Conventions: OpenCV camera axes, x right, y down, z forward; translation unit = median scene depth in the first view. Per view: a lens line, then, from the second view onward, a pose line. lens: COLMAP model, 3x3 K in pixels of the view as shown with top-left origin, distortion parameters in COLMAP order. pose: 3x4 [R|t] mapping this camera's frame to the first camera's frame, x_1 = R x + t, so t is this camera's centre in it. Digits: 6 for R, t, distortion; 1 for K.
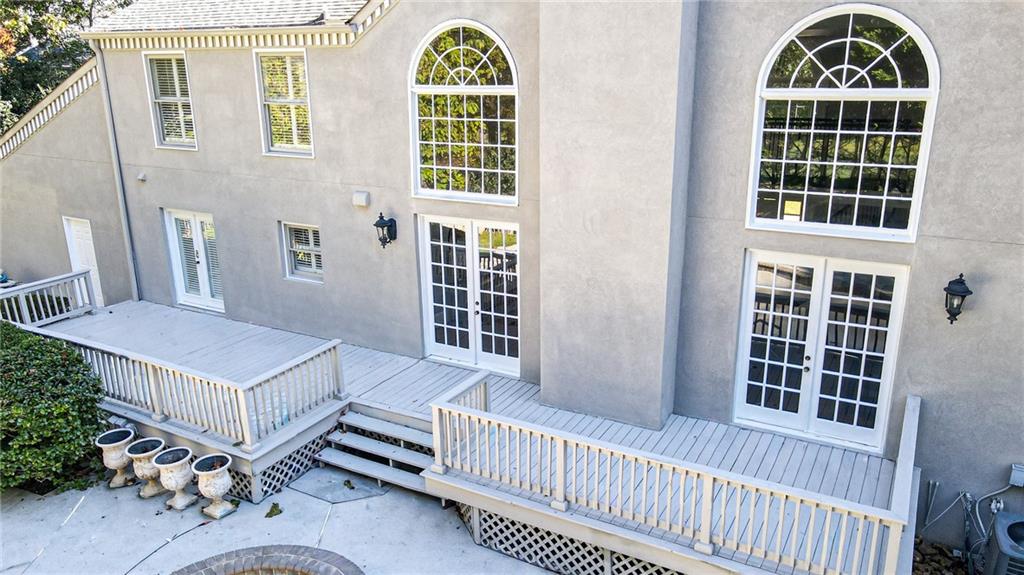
lens RADIAL K [[762.3, 0, 513.2], [0, 762.3, 289.5], [0, 0, 1]] dist [0.004804, 0.005134]
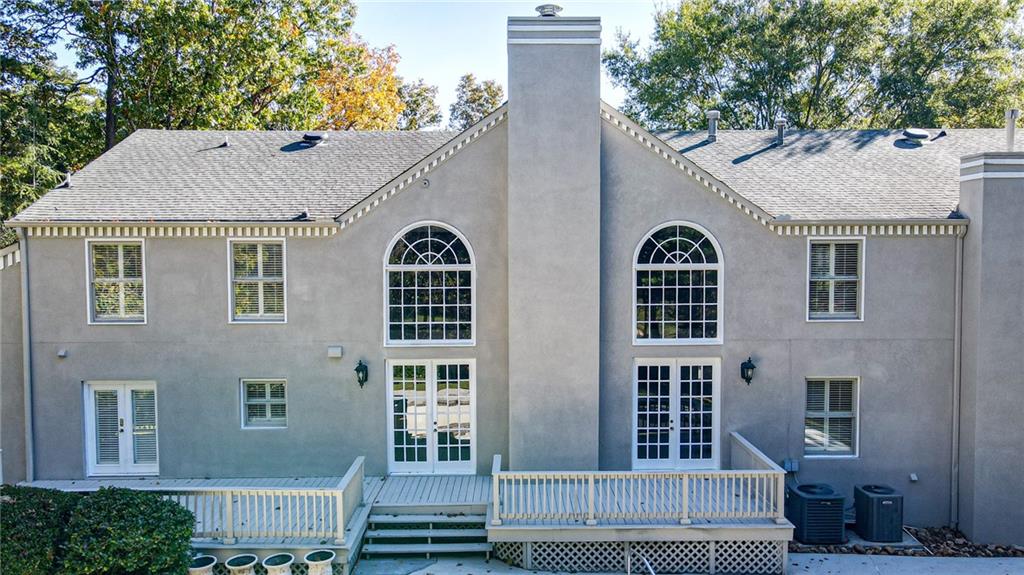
lens RADIAL K [[762.3, 0, 509.4], [0, 762.3, 288.9], [0, 0, 1]] dist [0.004804, 0.005134]
pose [[0.867542, -0.015202, 0.497132, -0.667813], [0.138448, 0.967408, -0.212022, 0.103106], [-0.477706, 0.252764, 0.841372, -0.269252]]
